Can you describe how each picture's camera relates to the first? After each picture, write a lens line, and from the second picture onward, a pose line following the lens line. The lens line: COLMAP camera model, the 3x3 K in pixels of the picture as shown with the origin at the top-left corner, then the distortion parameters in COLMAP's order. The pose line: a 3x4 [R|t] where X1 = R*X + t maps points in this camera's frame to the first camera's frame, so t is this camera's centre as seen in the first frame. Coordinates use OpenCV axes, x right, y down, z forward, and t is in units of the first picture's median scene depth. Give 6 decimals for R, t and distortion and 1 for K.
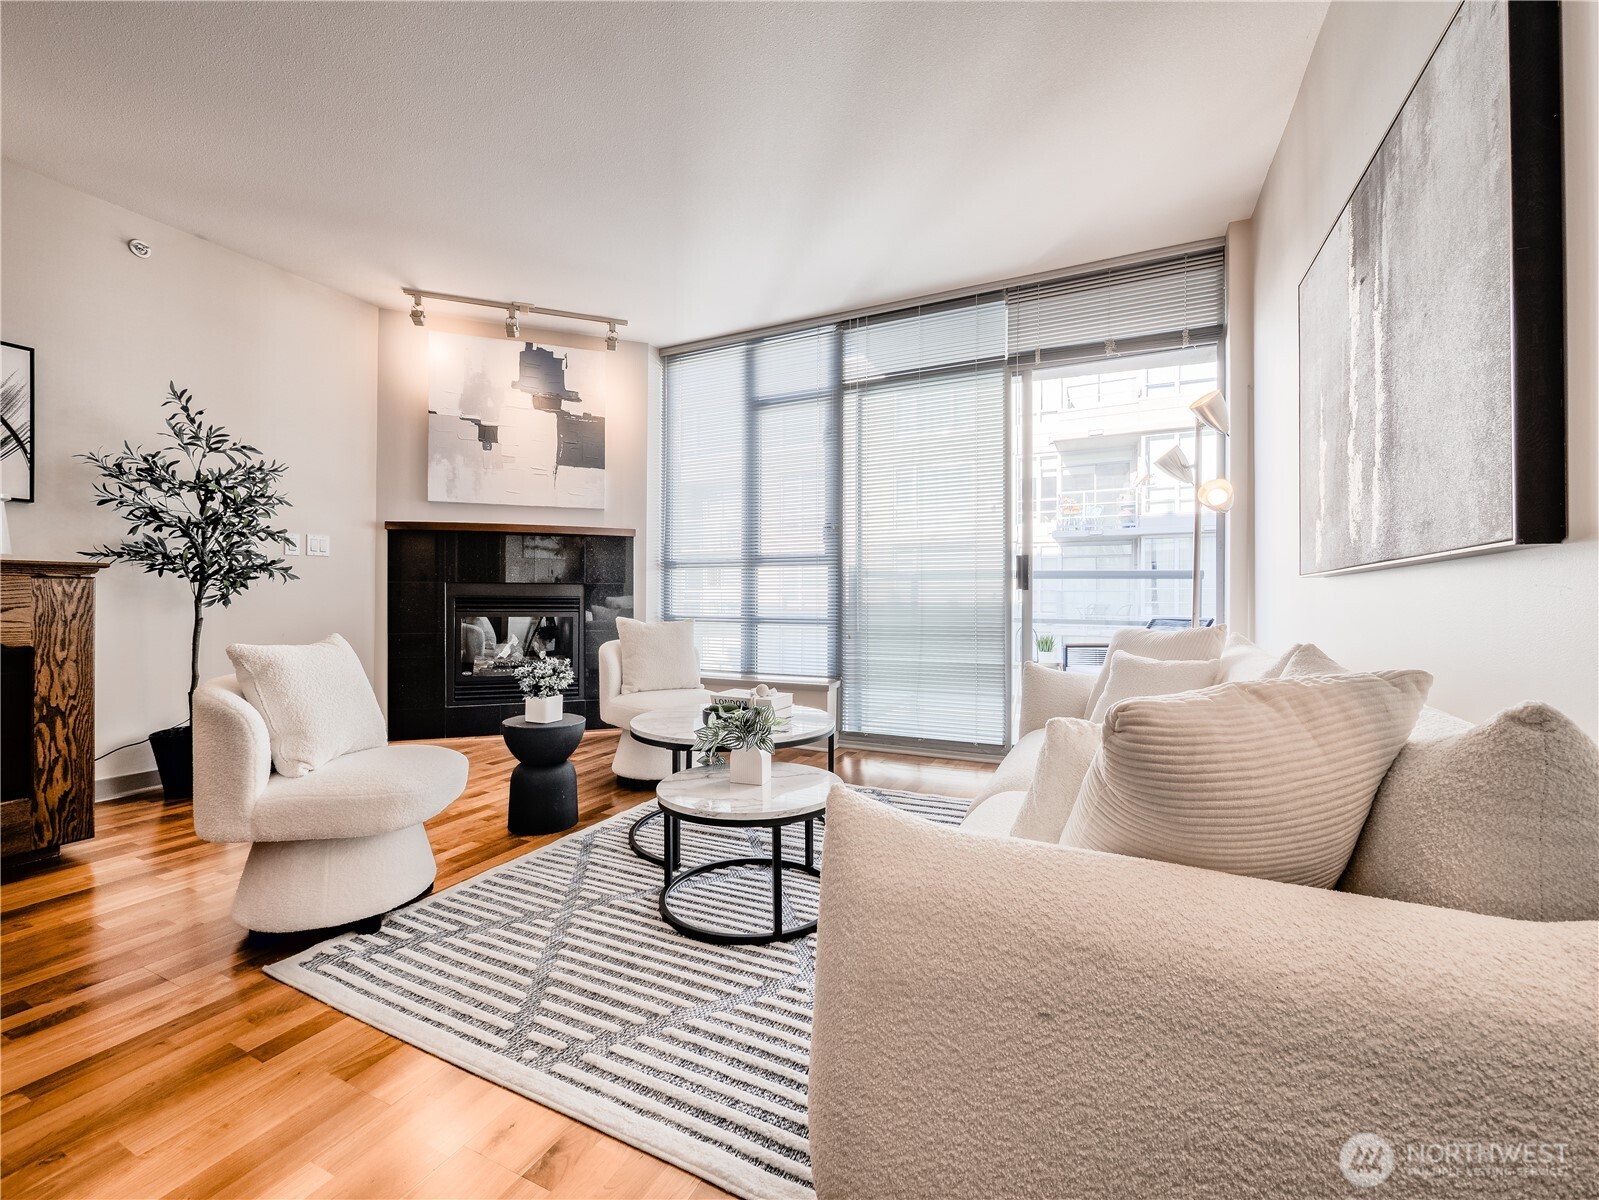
lens RADIAL K [[662.7, 0, 797.1], [0, 662.7, 602.1], [0, 0, 1]] dist [-0.008503, 0.001254]
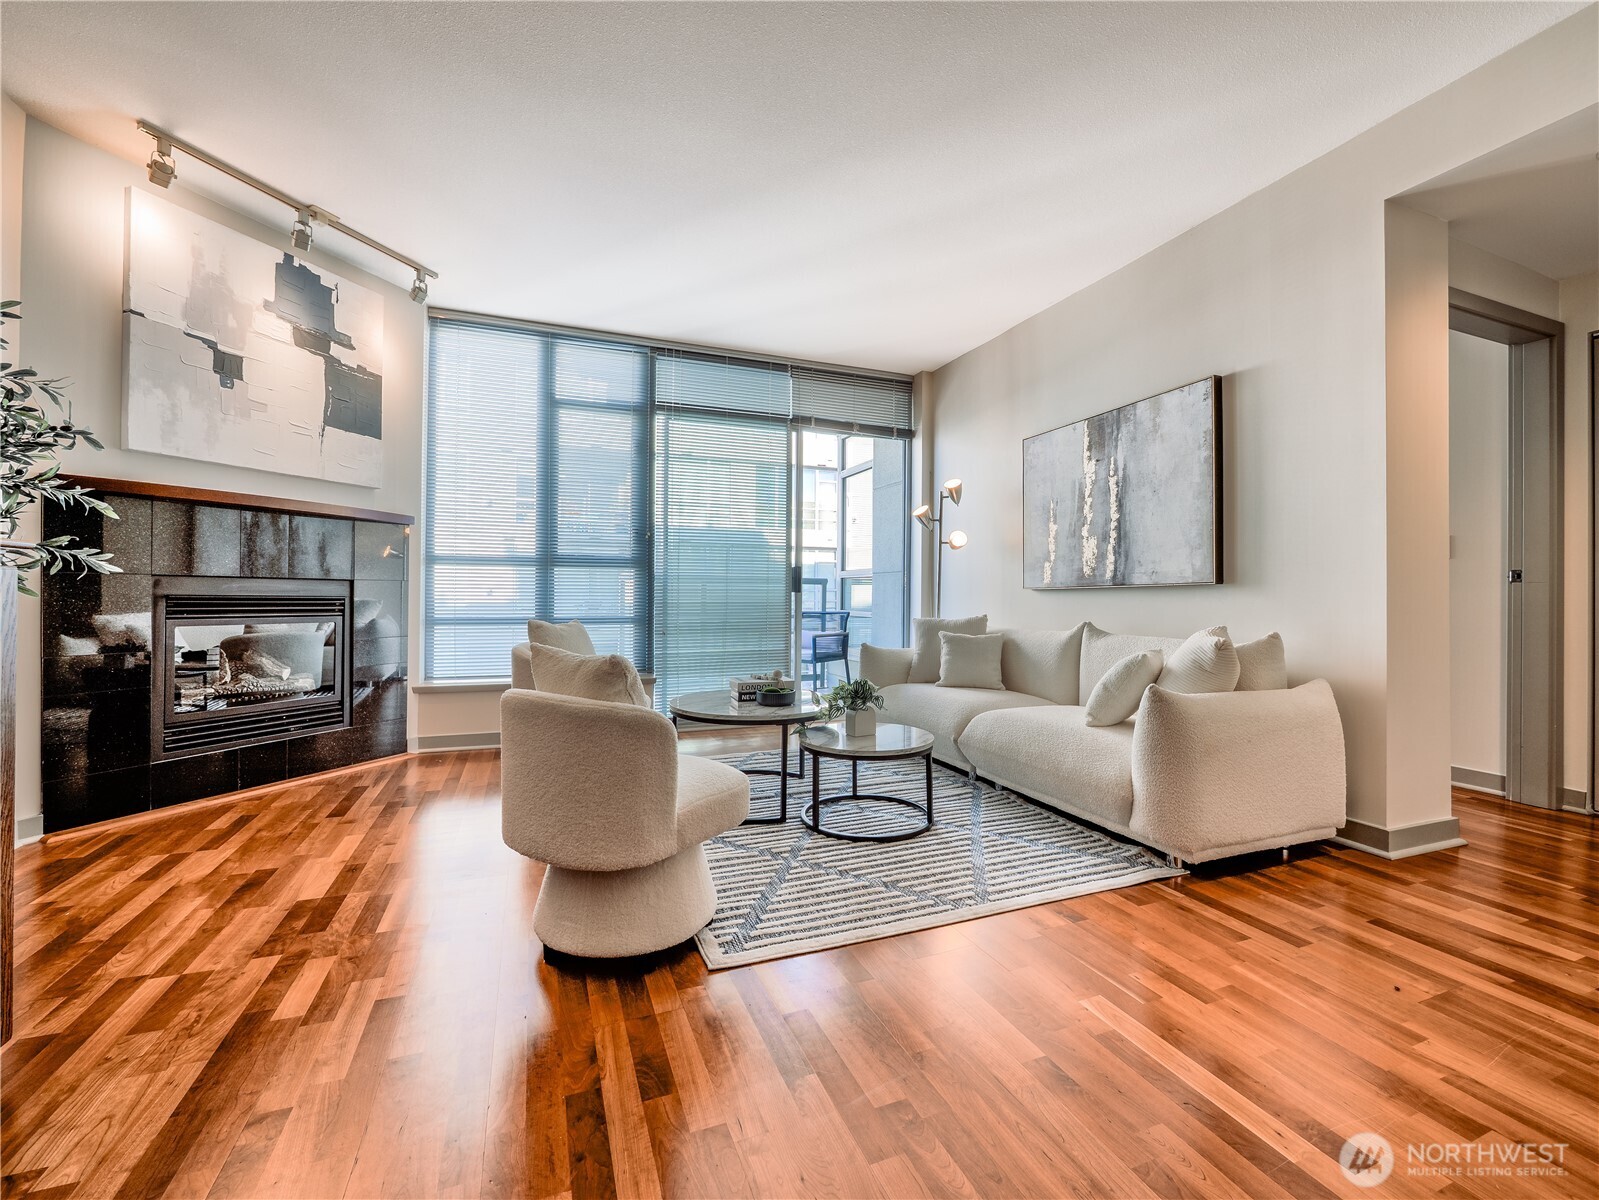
lens RADIAL K [[662.7, 0, 794.8], [0, 662.7, 600.0], [0, 0, 1]] dist [-0.008503, 0.001254]
pose [[0.679344, -0.002472, 0.733815, -0.582447], [0.001509, 0.999997, 0.001971, -0.005168], [-0.733818, -0.000232, 0.679346, 0.083395]]
